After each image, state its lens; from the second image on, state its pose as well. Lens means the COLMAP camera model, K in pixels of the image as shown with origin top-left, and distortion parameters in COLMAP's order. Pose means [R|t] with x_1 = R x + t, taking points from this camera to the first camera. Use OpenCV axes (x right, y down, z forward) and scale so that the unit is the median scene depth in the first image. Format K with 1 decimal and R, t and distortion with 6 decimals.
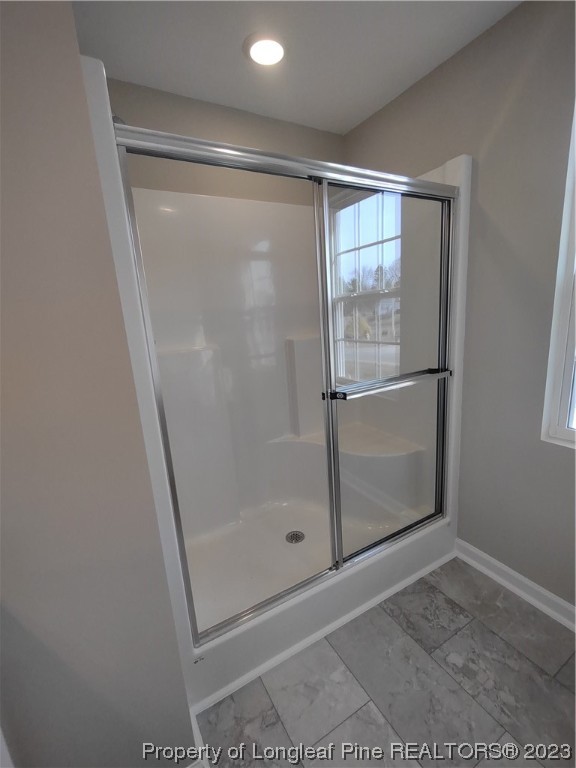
lens RADIAL K [[349.7, 0, 303.4], [0, 349.7, 389.0], [0, 0, 1]] dist [0.003483, -0.000939]
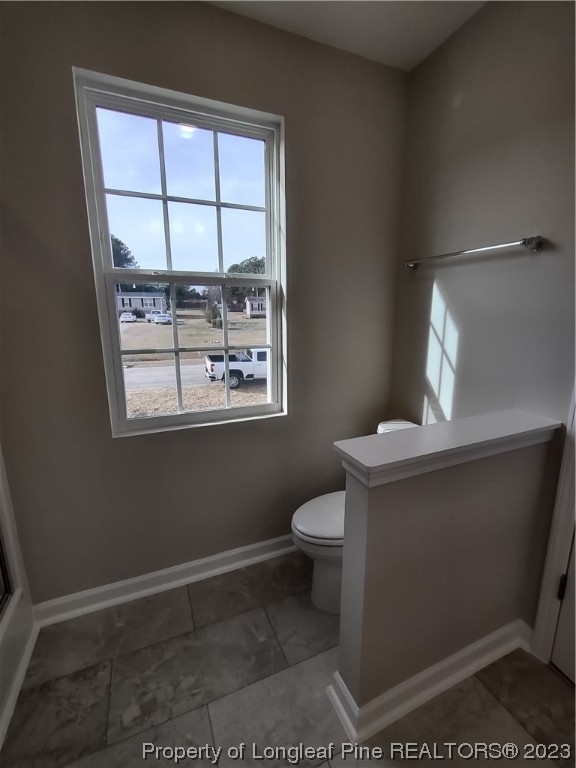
lens RADIAL K [[349.7, 0, 303.5], [0, 349.7, 386.7], [0, 0, 1]] dist [0.003483, -0.000939]
pose [[0.118218, -0.179856, 0.976563, -0.209552], [0.197217, 0.968121, 0.154427, -0.054369], [-0.973206, 0.174338, 0.149920, 0.316731]]
